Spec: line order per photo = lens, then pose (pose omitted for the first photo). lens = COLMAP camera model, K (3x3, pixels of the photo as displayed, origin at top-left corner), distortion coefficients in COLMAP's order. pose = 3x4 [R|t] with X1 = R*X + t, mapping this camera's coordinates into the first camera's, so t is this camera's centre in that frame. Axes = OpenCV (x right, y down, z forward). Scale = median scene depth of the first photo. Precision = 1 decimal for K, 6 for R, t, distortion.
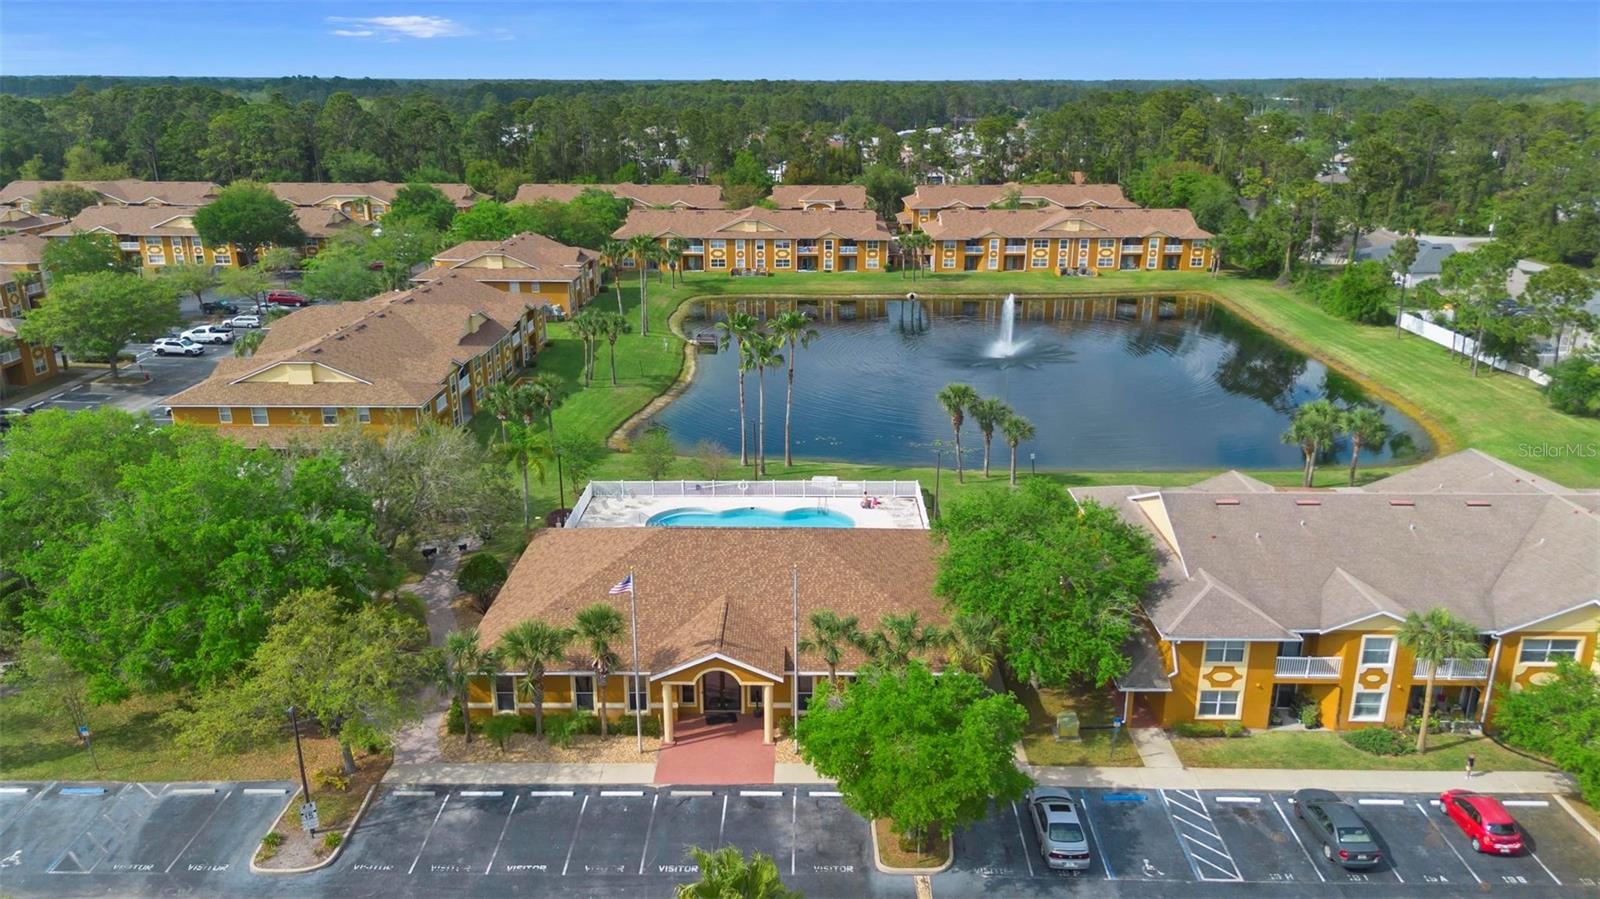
lens RADIAL K [[1128.1, 0, 800.0], [0, 1128.1, 449.5], [0, 0, 1]] dist [0.074163, -0.096903]
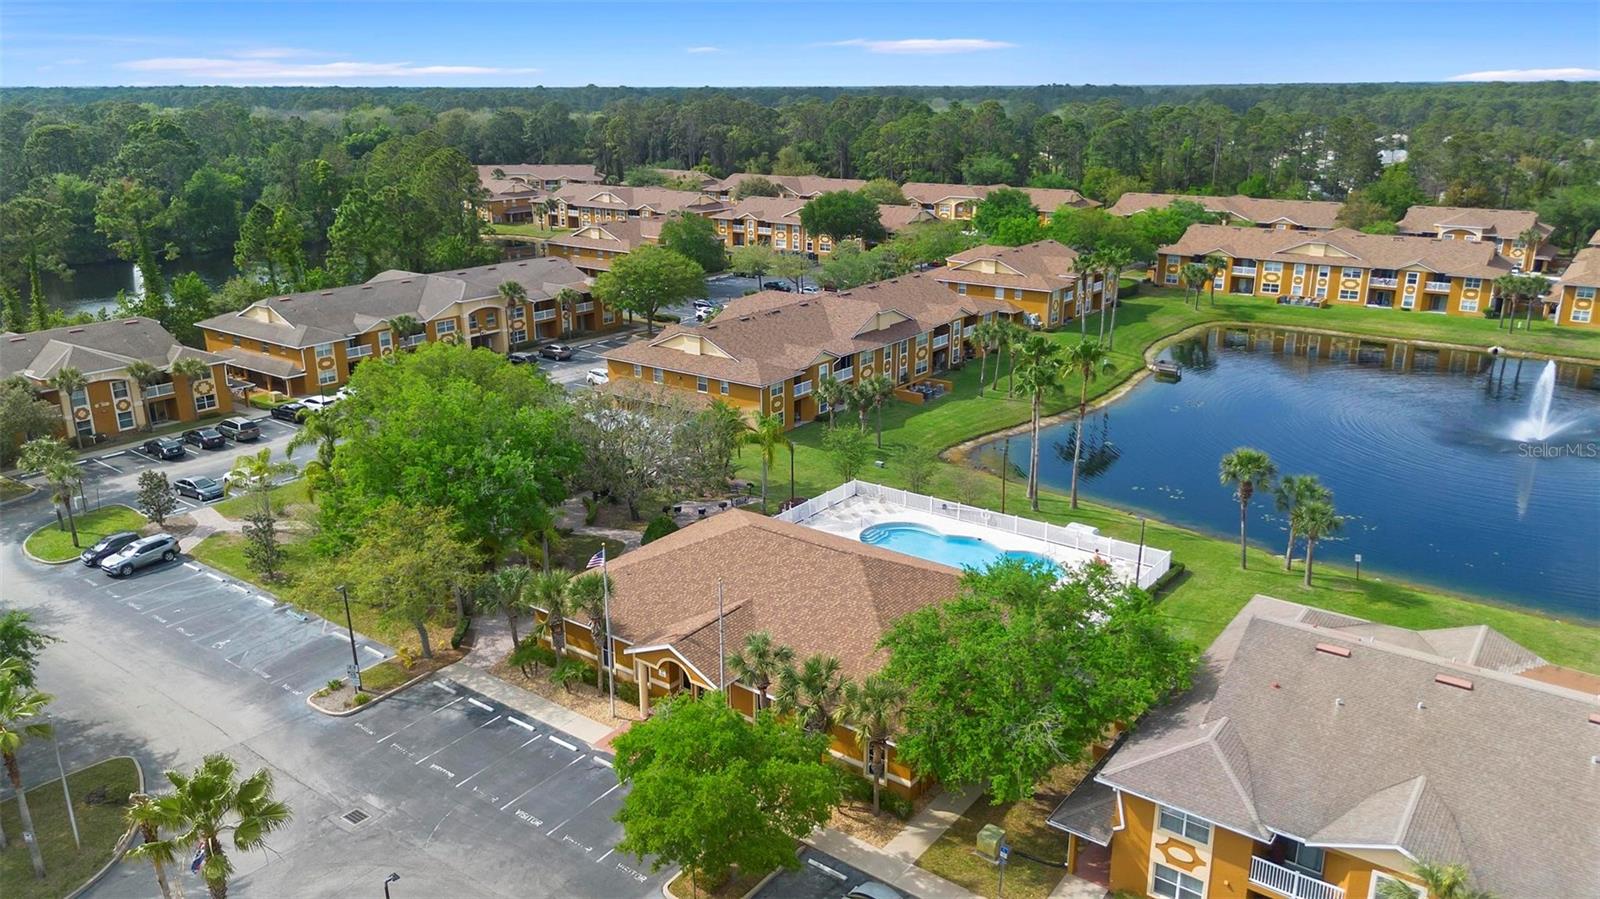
lens RADIAL K [[1128.1, 0, 800.0], [0, 1128.1, 449.5], [0, 0, 1]] dist [0.074163, -0.096903]
pose [[0.807868, 0.174765, -0.562856, 0.200584], [-0.177142, 0.982867, 0.050925, -0.024586], [0.562113, 0.058565, 0.824984, 0.068696]]
